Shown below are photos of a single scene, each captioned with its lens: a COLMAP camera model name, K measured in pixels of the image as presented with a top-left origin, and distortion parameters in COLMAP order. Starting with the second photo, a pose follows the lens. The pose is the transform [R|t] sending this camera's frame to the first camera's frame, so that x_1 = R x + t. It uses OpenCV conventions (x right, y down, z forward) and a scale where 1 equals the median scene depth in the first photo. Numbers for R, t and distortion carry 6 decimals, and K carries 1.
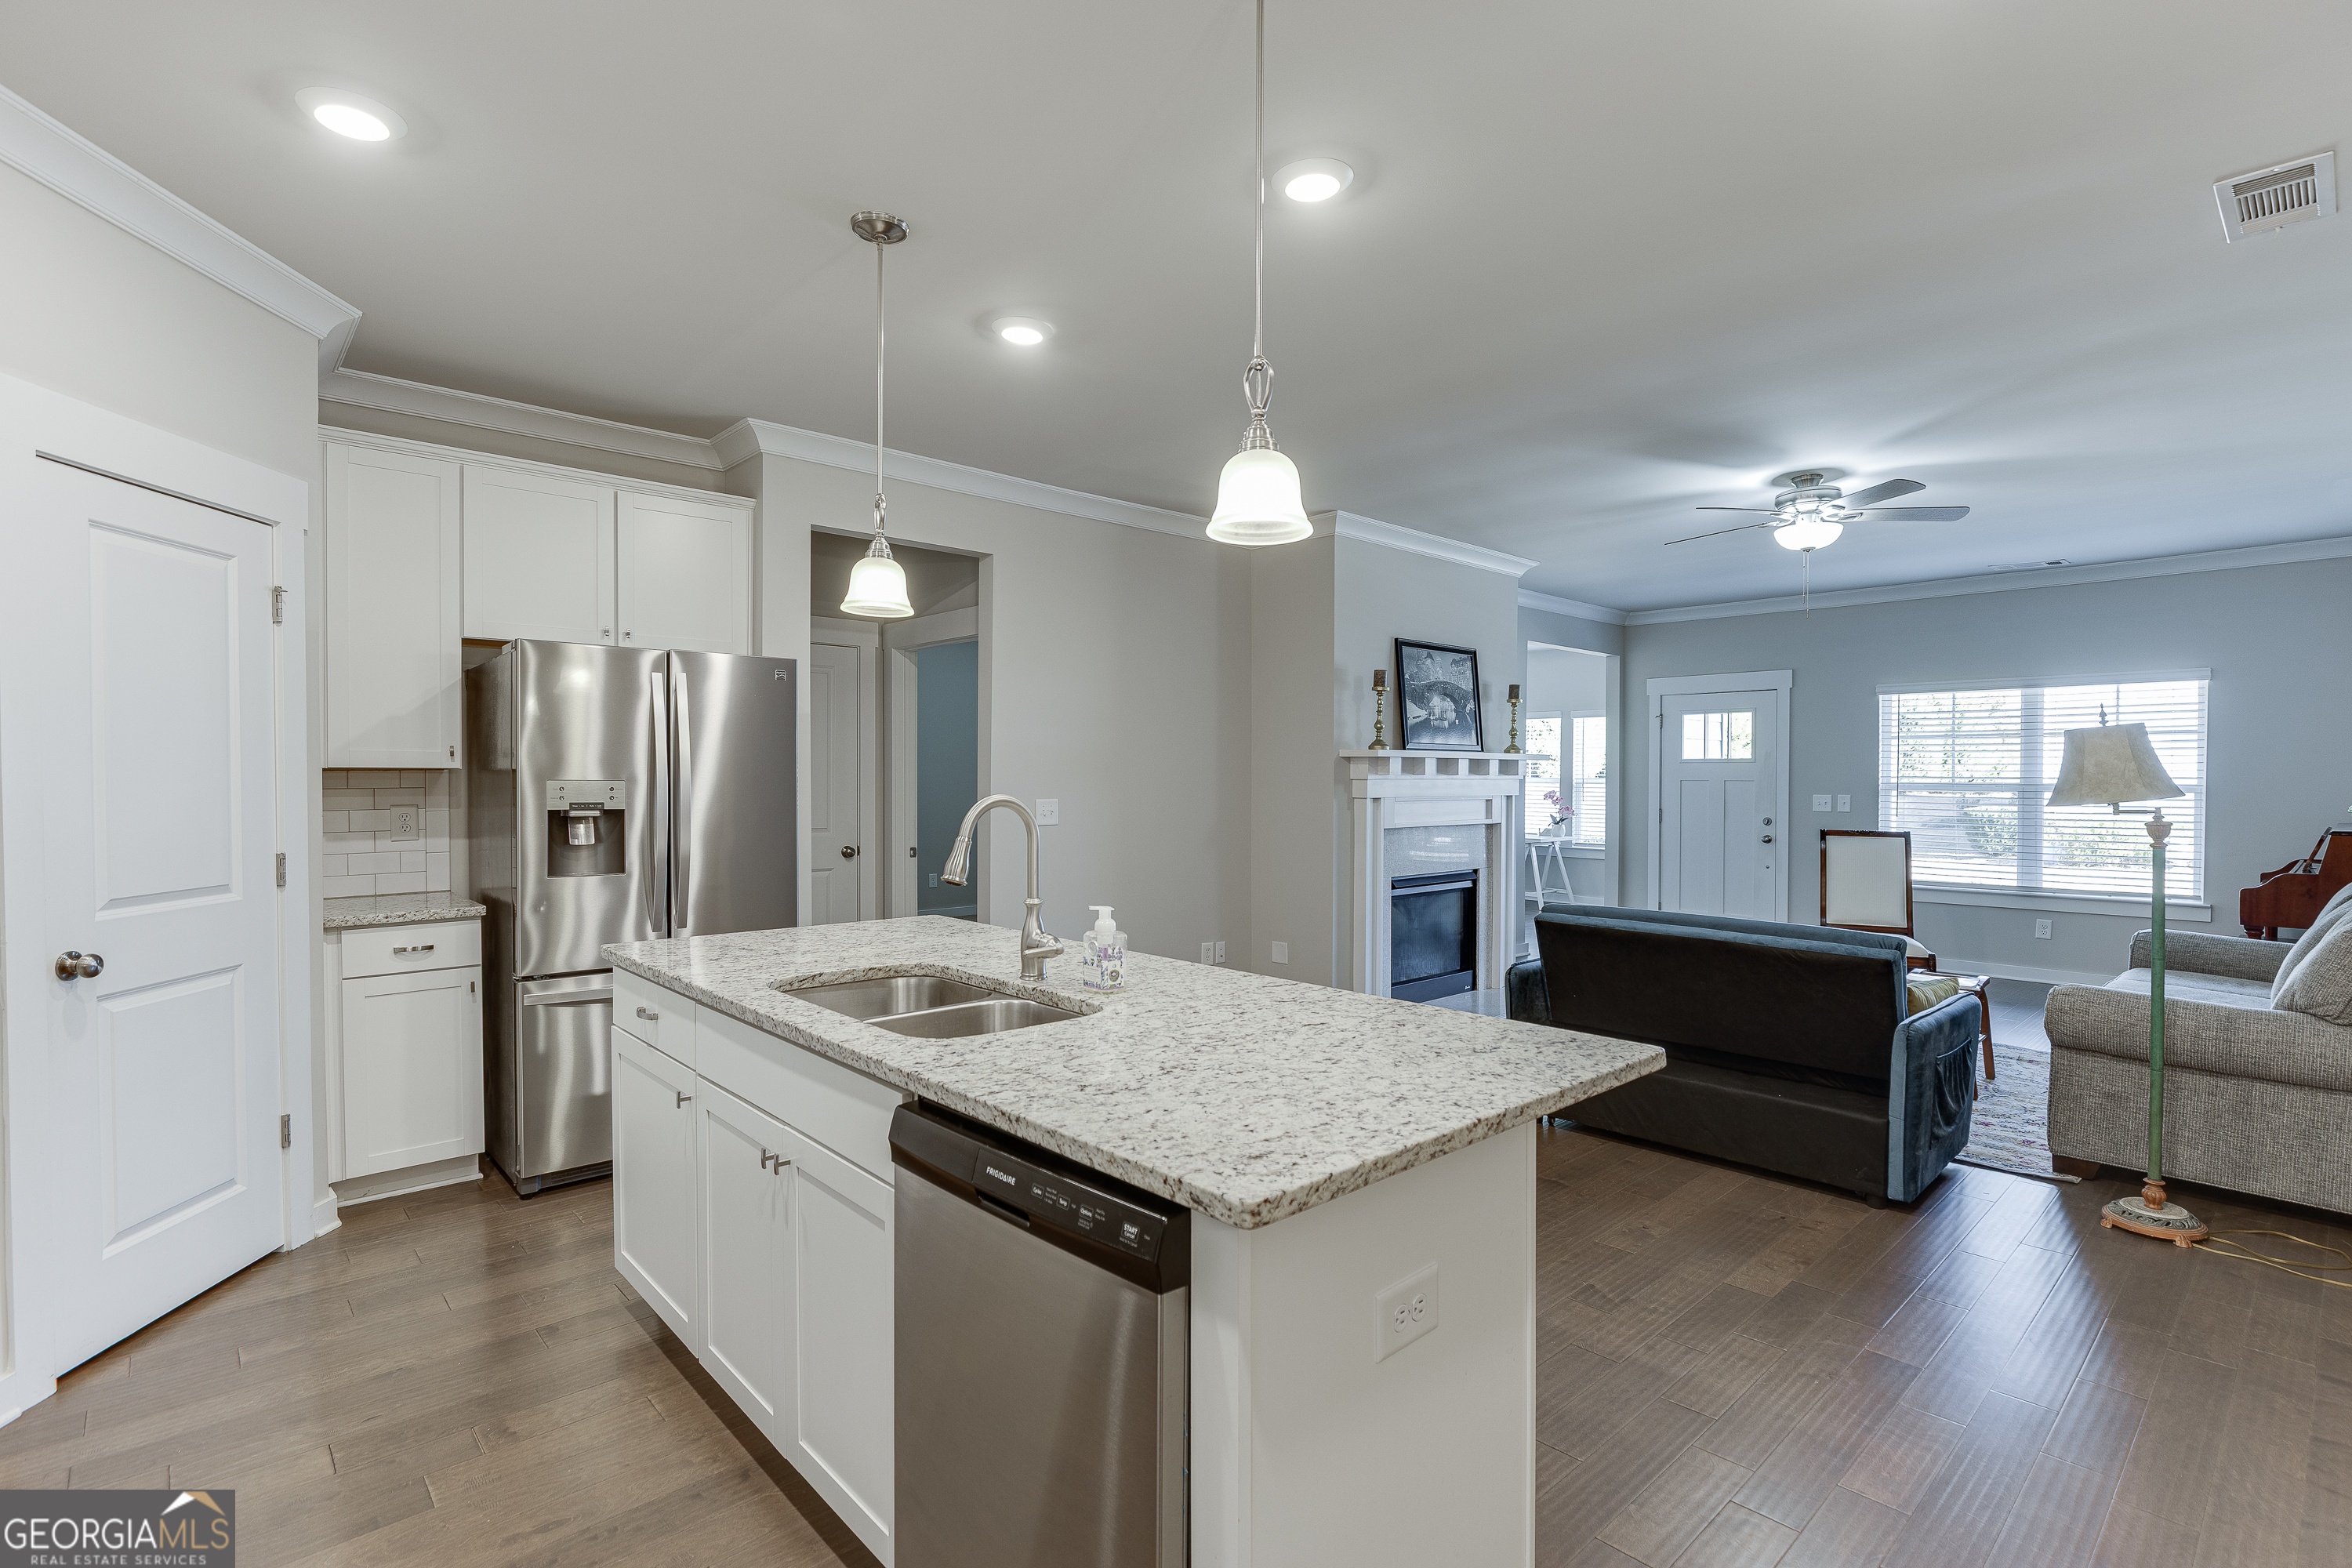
lens RADIAL K [[1108.1, 0, 1189.8], [0, 1108.1, 791.5], [0, 0, 1]] dist [-0.000559, 0.000120]
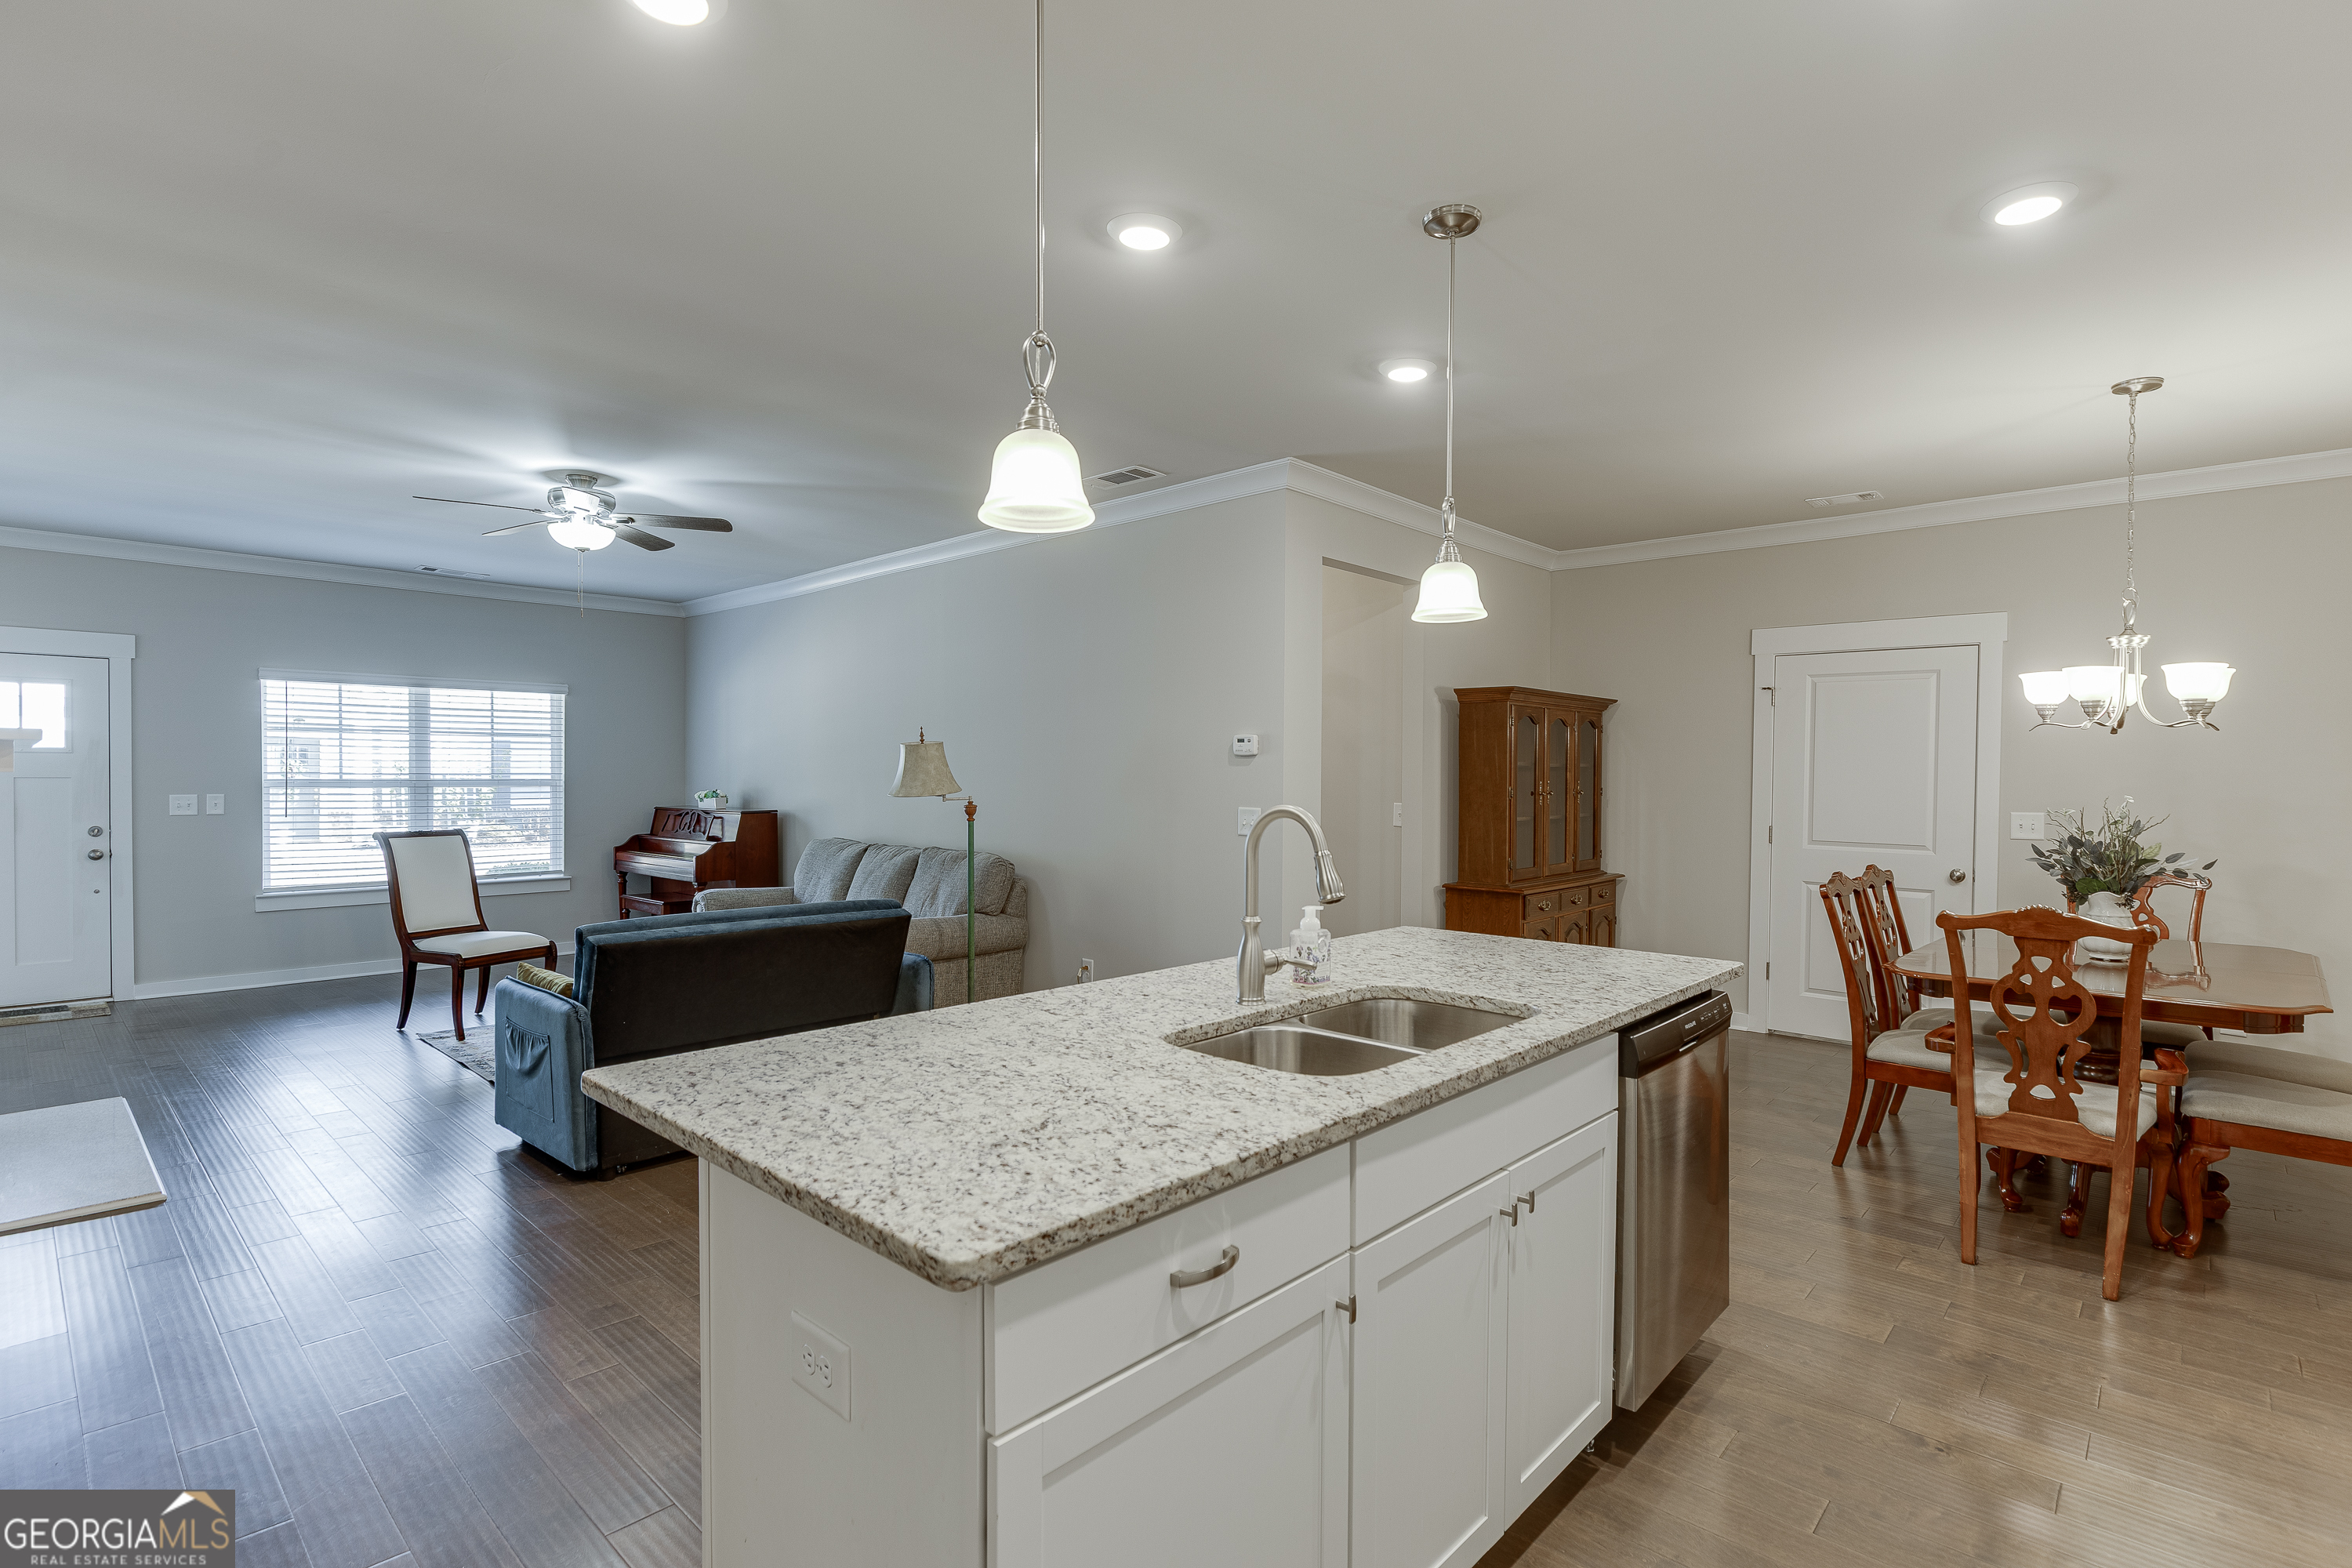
lens RADIAL K [[1116.3, 0, 1211.3], [0, 1116.3, 786.0], [0, 0, 1]] dist [-0.000966, -0.000450]
pose [[-0.092430, -0.013121, 0.995633, -0.643883], [0.009141, 0.999860, 0.014025, -0.016636], [-0.995677, 0.010397, -0.092297, 0.674108]]
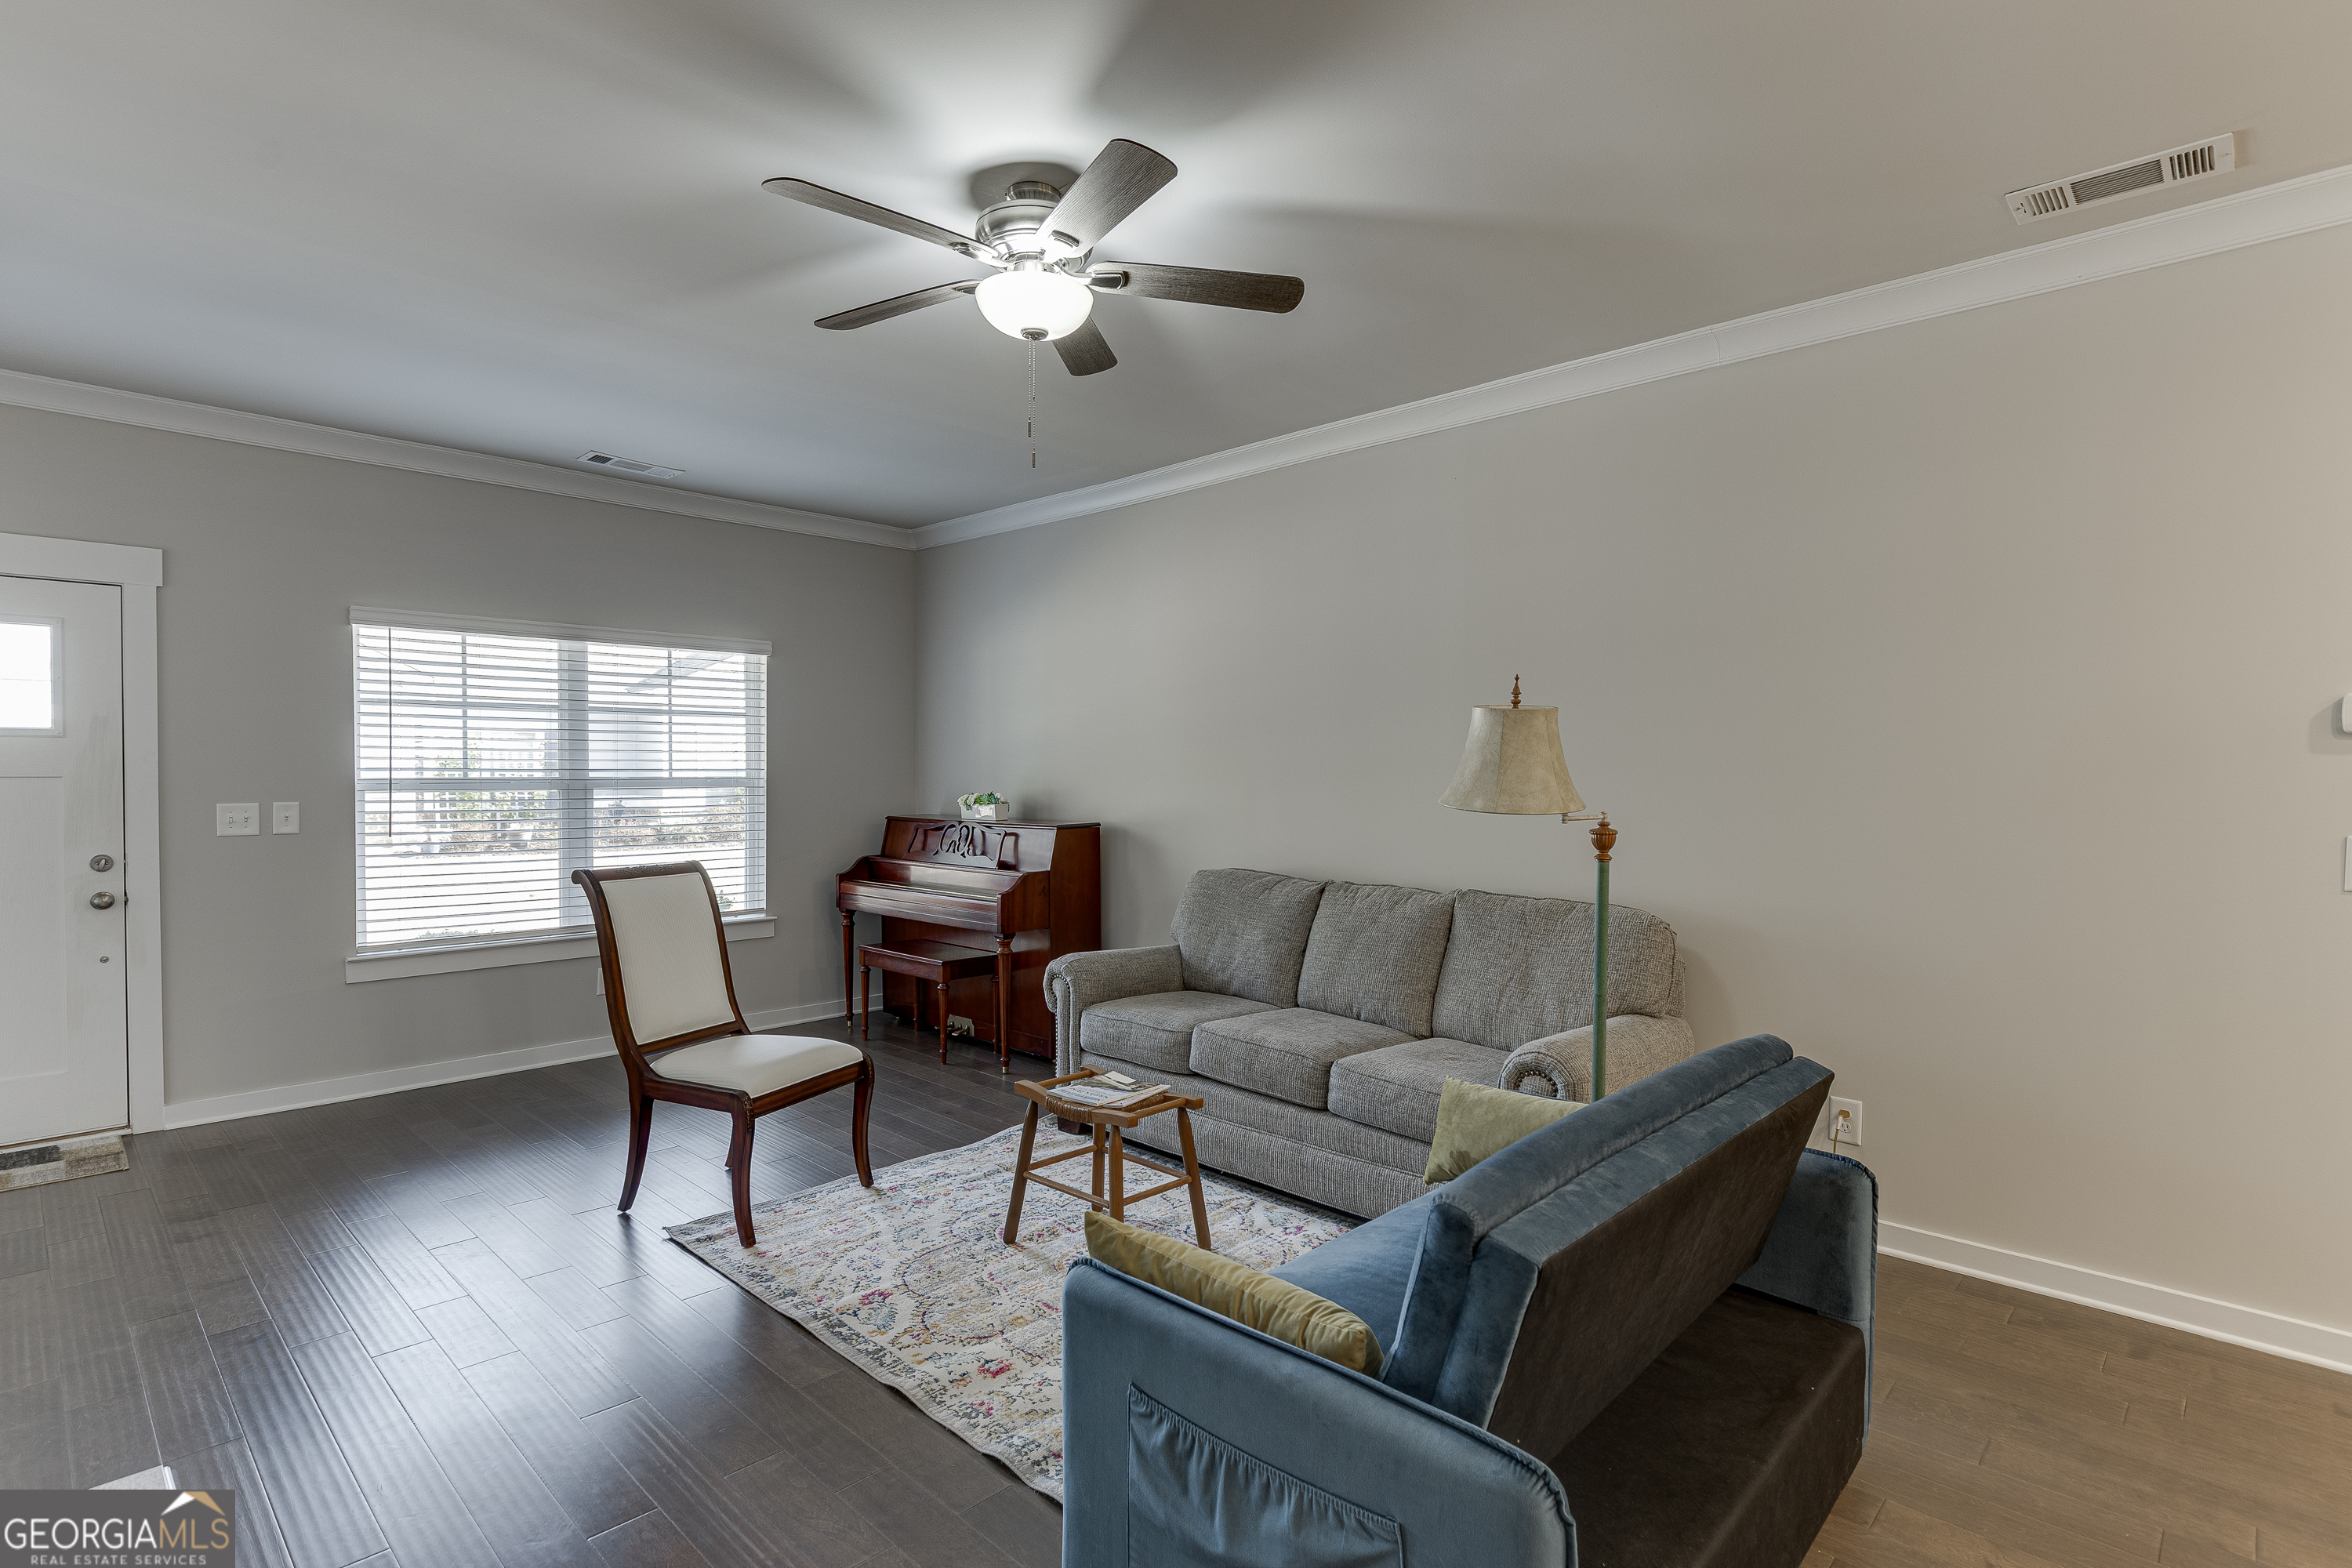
lens RADIAL K [[1181.8, 0, 1244.4], [0, 1181.8, 787.4], [0, 0, 1]] dist [0.000144, -0.000029]
pose [[-0.082237, -0.021302, 0.996385, -0.034711], [0.008966, 0.999715, 0.022114, -0.025945], [-0.996572, 0.010752, -0.082022, 1.193665]]
